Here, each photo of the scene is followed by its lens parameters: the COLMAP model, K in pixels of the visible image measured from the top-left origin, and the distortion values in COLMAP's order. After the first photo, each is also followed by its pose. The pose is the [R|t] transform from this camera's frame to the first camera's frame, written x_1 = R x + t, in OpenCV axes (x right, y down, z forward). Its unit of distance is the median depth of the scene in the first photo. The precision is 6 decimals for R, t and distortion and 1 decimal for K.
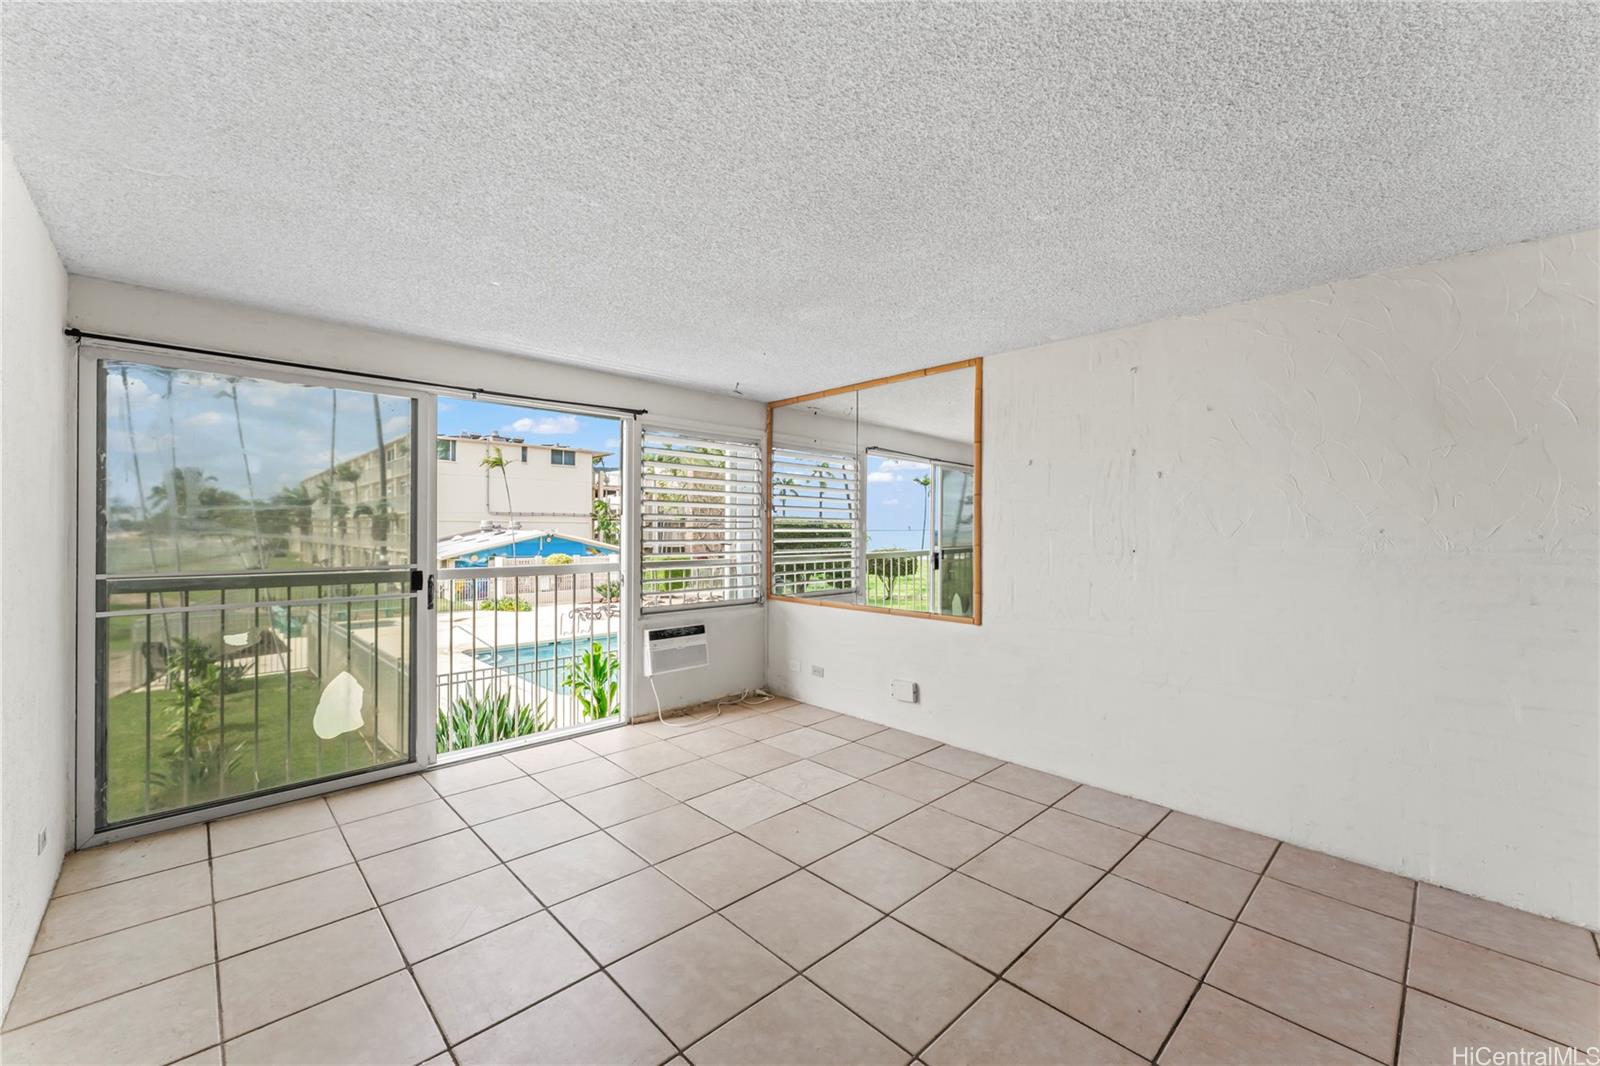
lens RADIAL K [[637.6, 0, 799.4], [0, 637.6, 527.6], [0, 0, 1]] dist [-0.002356, -0.000158]
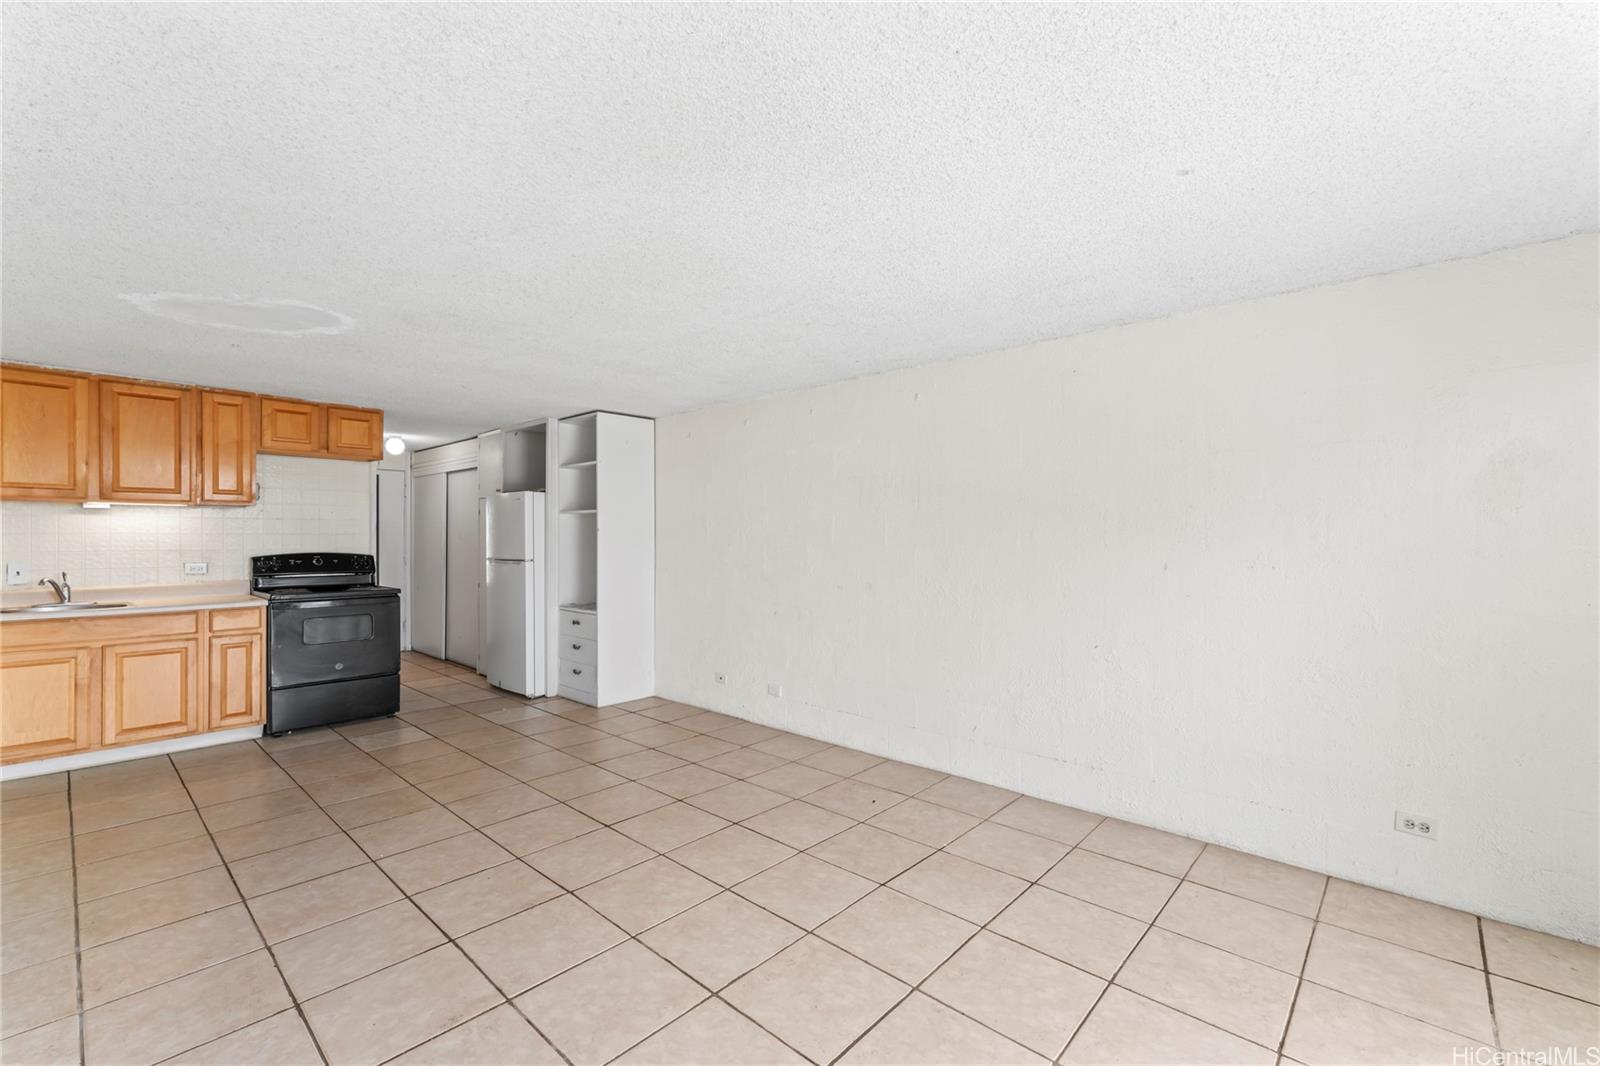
lens RADIAL K [[678.2, 0, 797.7], [0, 678.2, 537.2], [0, 0, 1]] dist [-0.002058, -0.000065]
pose [[-0.998381, -0.005900, -0.056578, -0.024607], [-0.005639, 0.999973, -0.004770, 0.001304], [0.056605, -0.004443, -0.998387, 0.945180]]
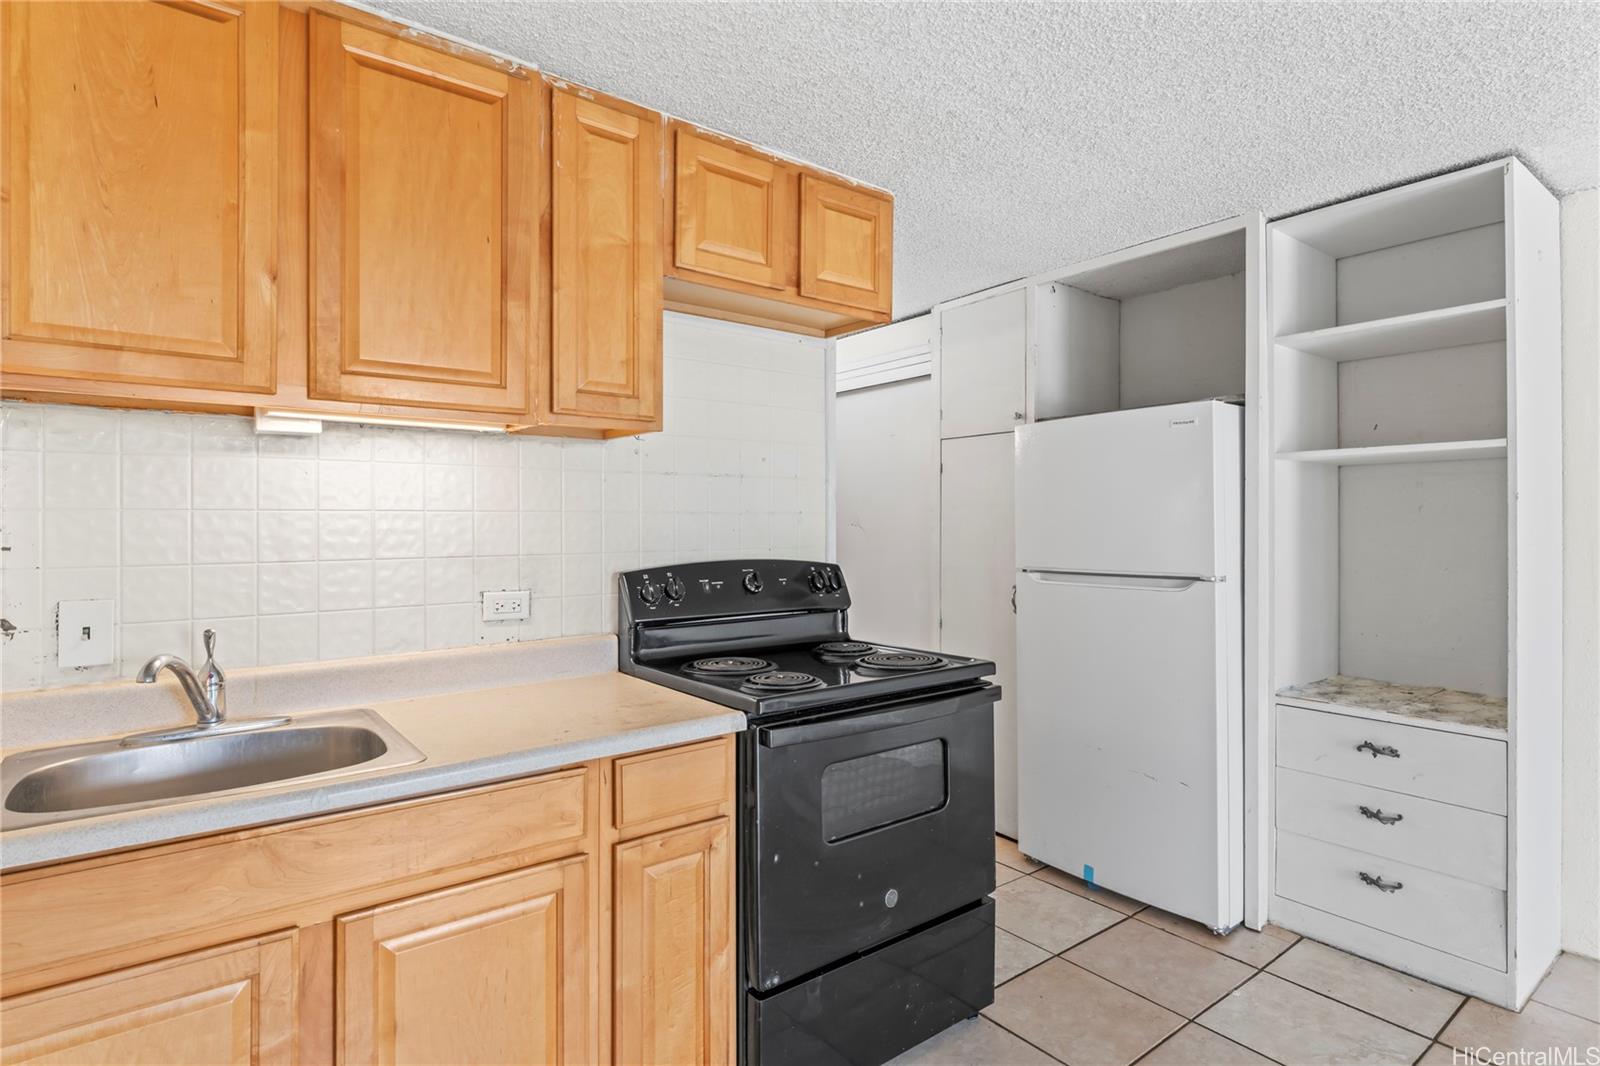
lens RADIAL K [[811.2, 0, 794.7], [0, 811.2, 520.7], [0, 0, 1]] dist [-0.000763, -0.000784]
pose [[-0.992848, -0.002506, 0.119357, 0.598144], [-0.003407, 0.999967, -0.007344, 0.004288], [-0.119335, -0.007698, -0.992824, 0.315872]]
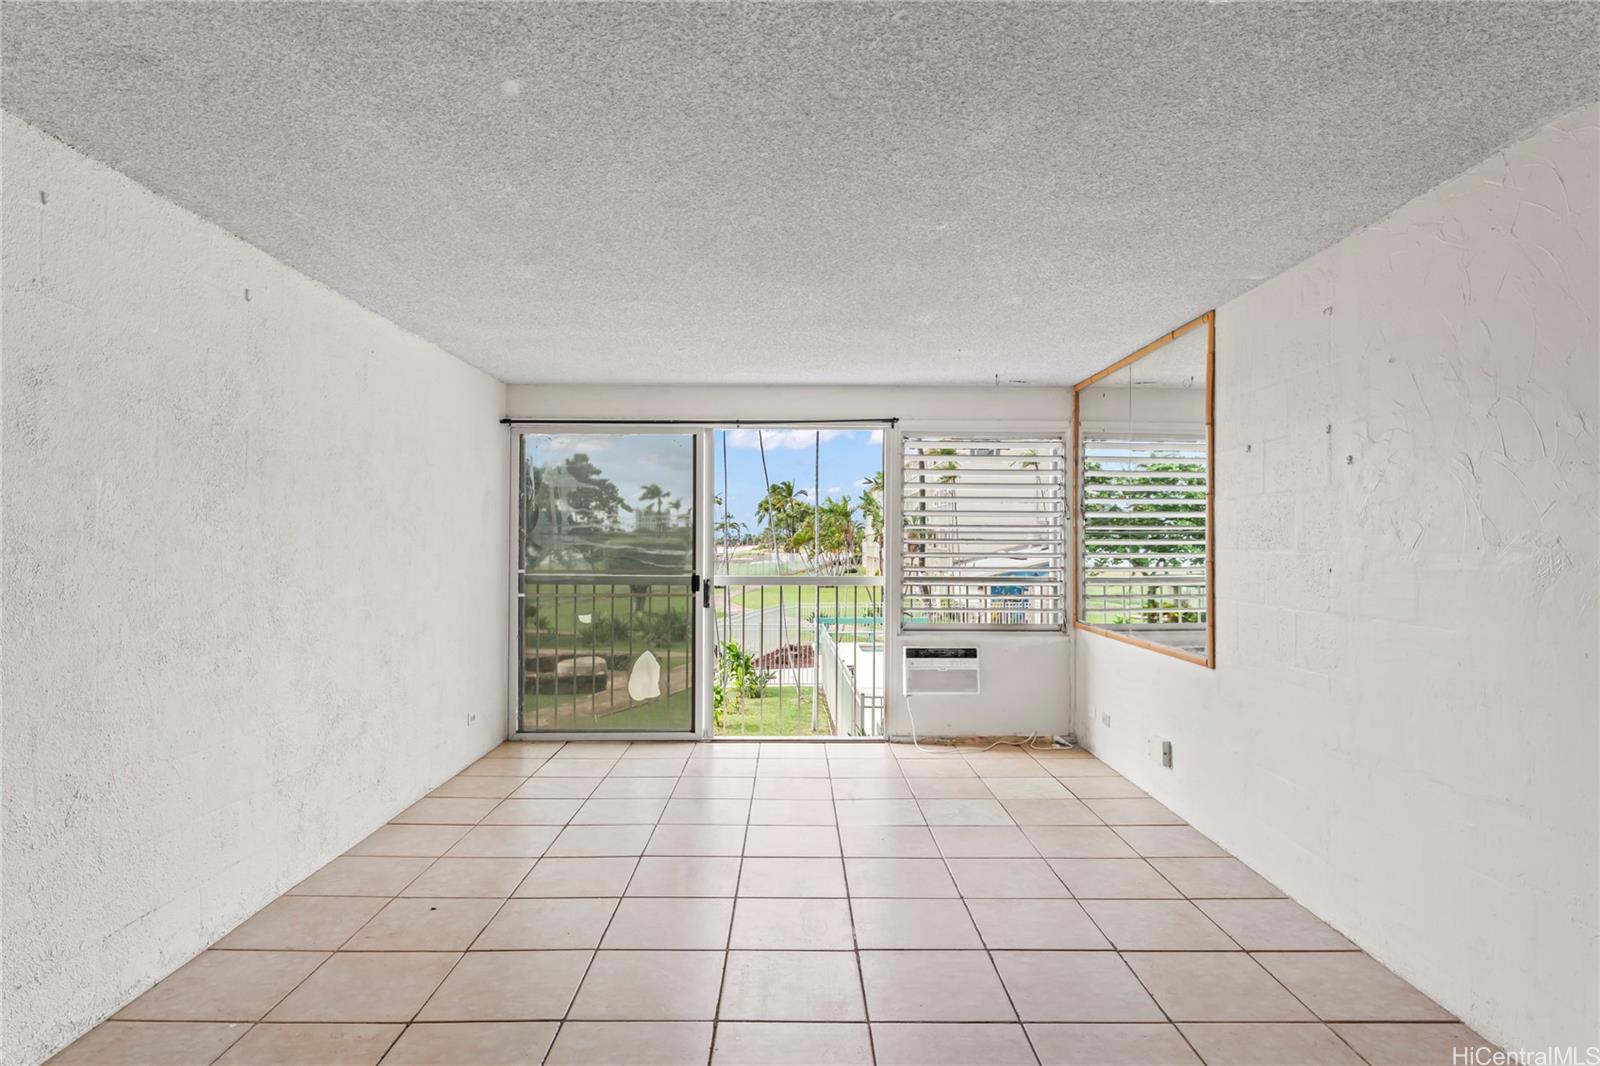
lens RADIAL K [[888.1, 0, 796.0], [0, 888.1, 528.9], [0, 0, 1]] dist [-0.001119, 0.000535]
pose [[0.722926, -0.011735, -0.690825, 0.516241], [0.002250, 0.999890, -0.014631, 0.002965], [0.690921, 0.009022, 0.722874, -0.070644]]
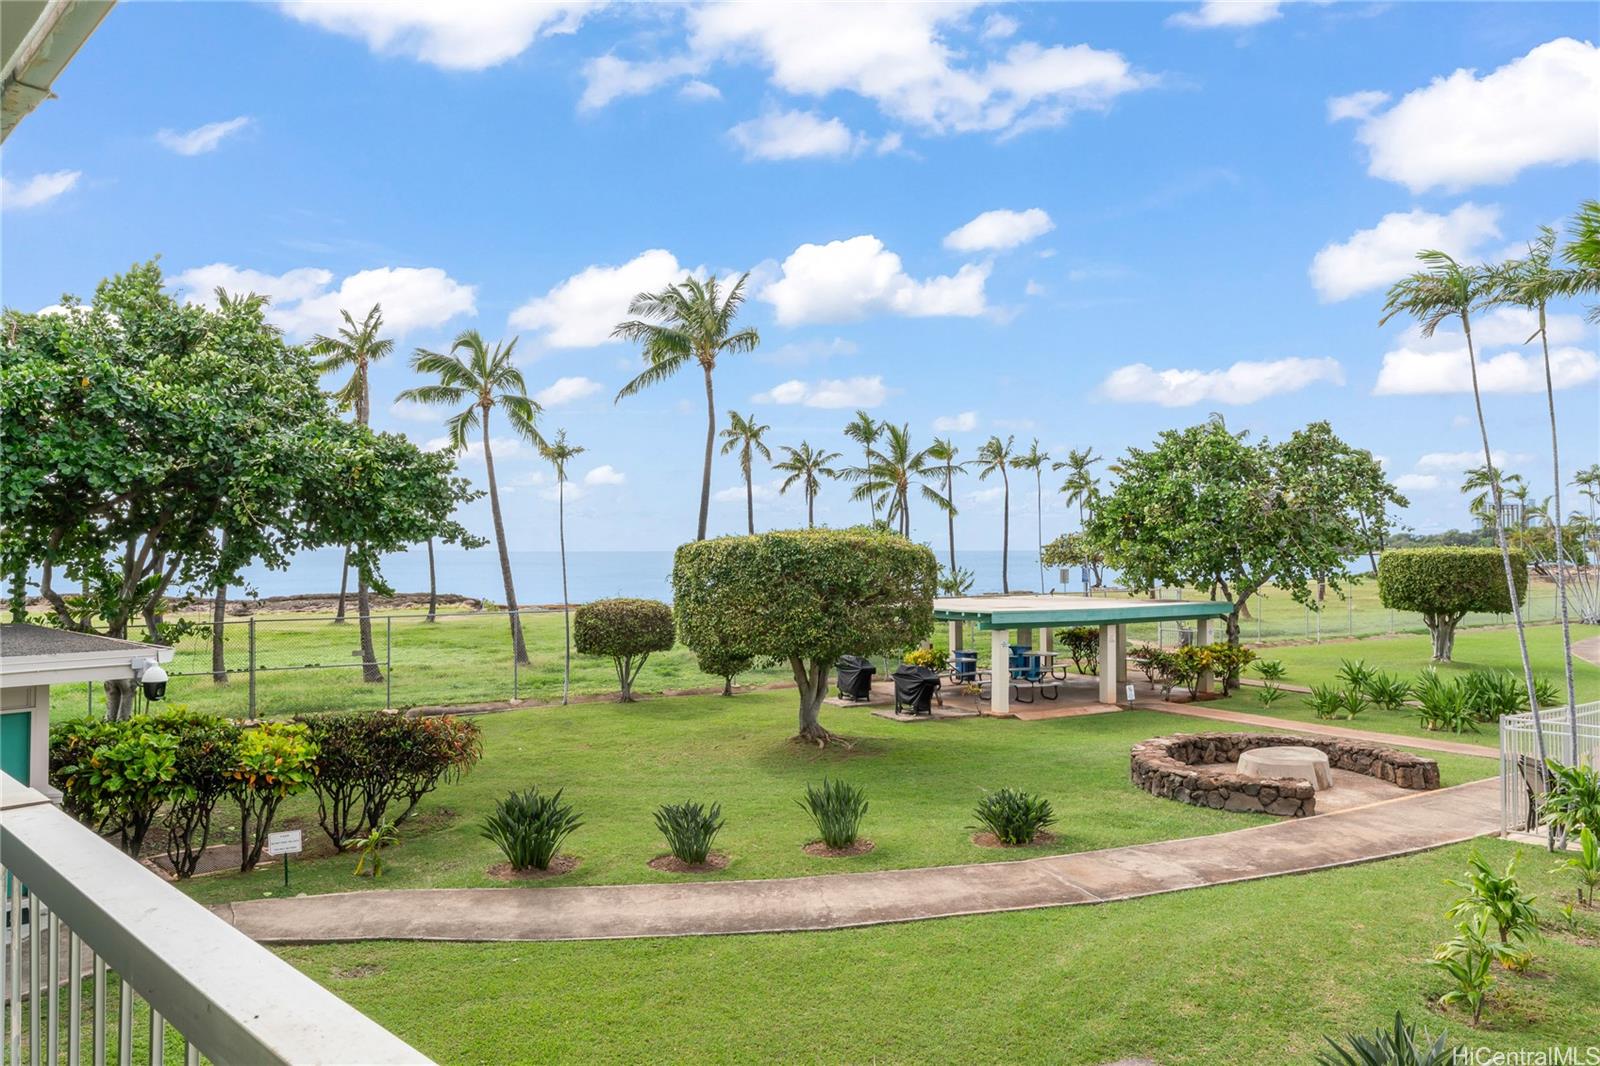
lens RADIAL K [[1053.5, 0, 795.2], [0, 1053.5, 529.7], [0, 0, 1]] dist [0.002942, 0.000778]
pose [[0.054143, -0.020662, -0.998319, -0.275429], [0.006420, 0.999772, -0.020344, -0.042823], [0.998513, -0.005307, 0.054263, 0.866995]]
